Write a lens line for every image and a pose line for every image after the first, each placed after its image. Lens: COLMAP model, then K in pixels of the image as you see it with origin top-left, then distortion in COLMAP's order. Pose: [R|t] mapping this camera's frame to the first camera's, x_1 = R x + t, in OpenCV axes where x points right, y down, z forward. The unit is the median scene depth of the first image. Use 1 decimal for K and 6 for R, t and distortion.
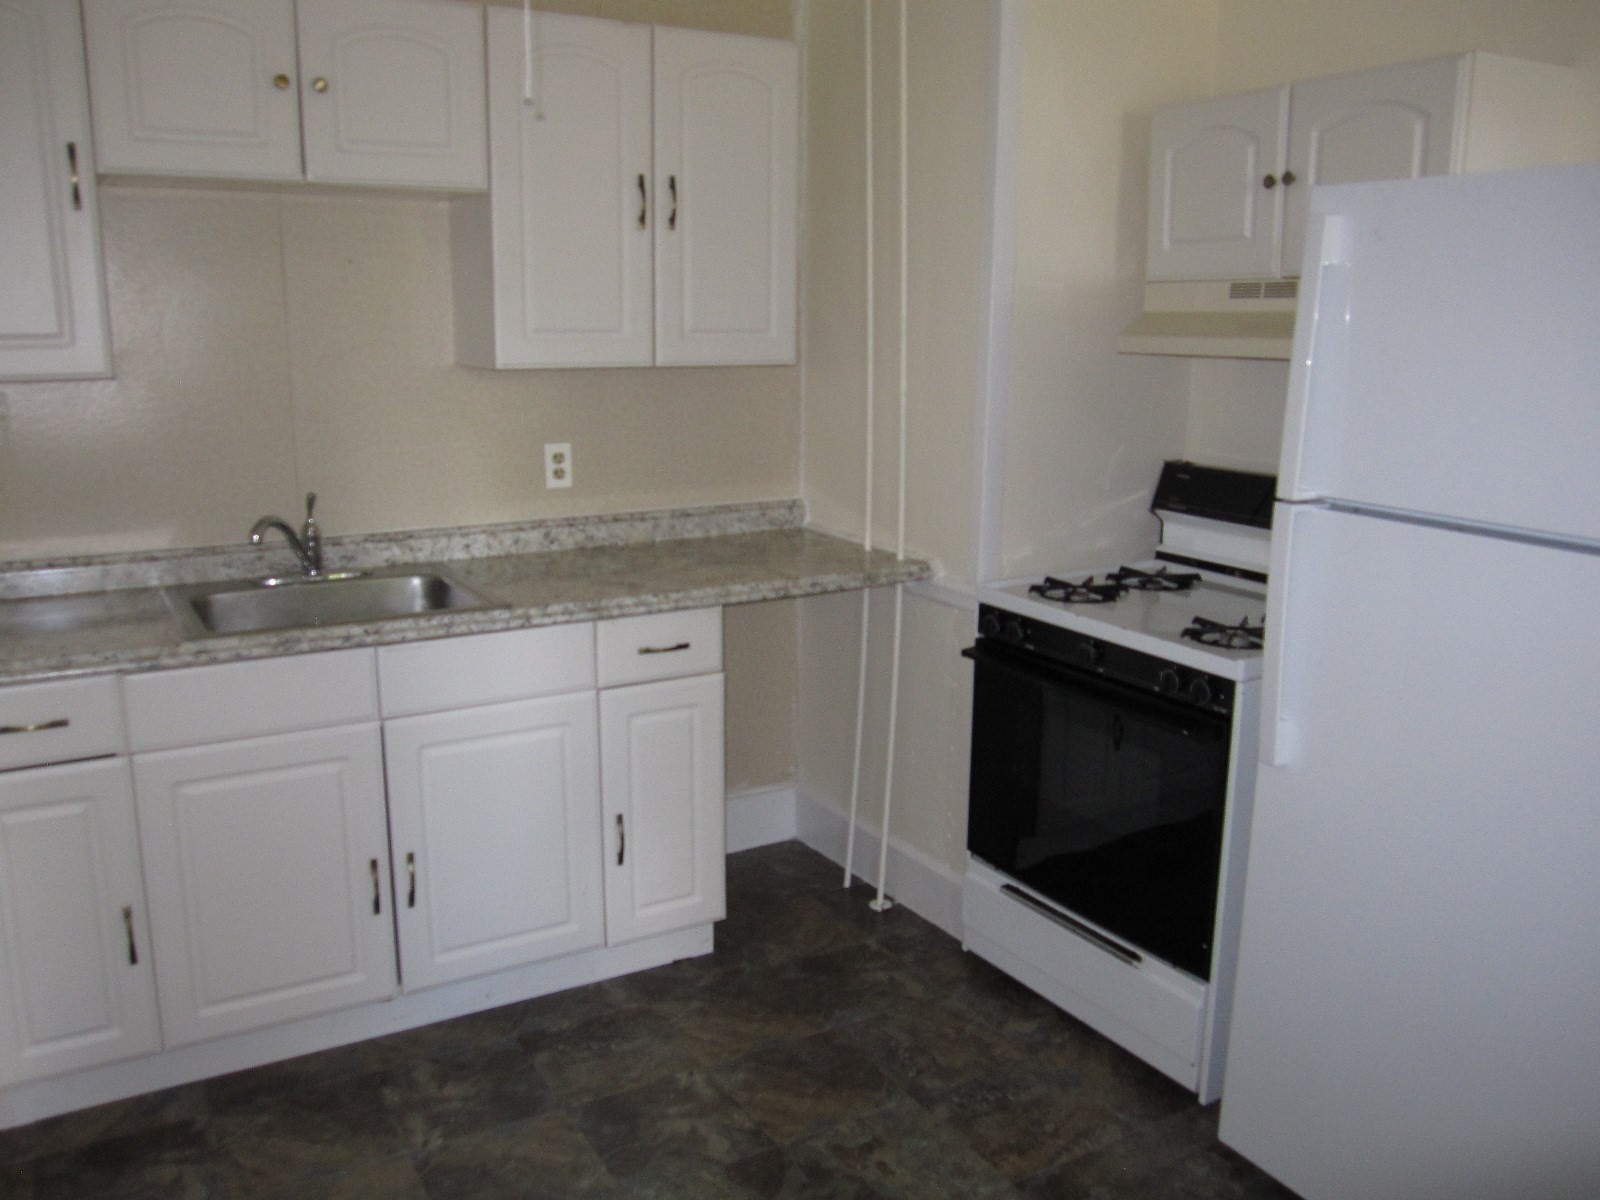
lens RADIAL K [[1339.5, 0, 800.0], [0, 1339.5, 600.0], [0, 0, 1]] dist [-0.081405, 0.070903]
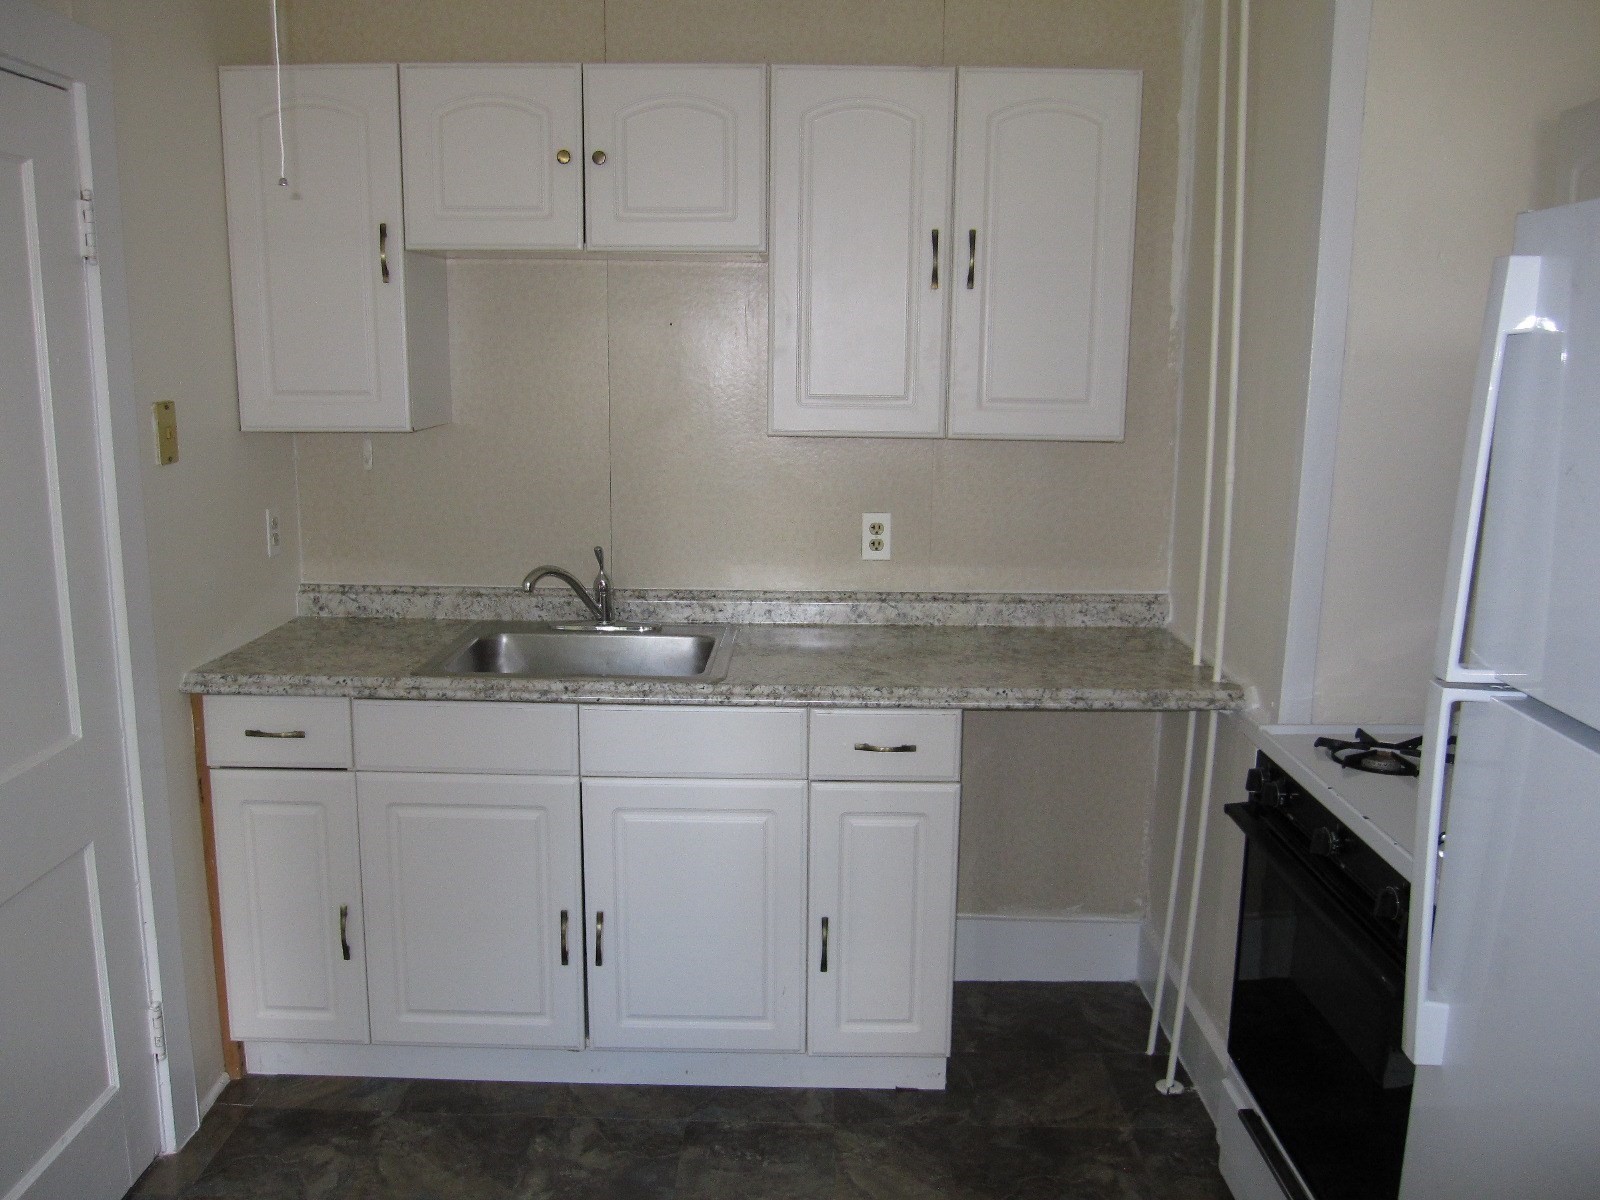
lens RADIAL K [[1339.5, 0, 800.0], [0, 1339.5, 600.0], [0, 0, 1]] dist [-0.081405, 0.070903]
pose [[0.856675, 0.097679, -0.506524, 0.292369], [-0.114990, 0.993362, -0.002920, -0.052852], [0.502877, 0.060747, 0.862221, 0.176157]]
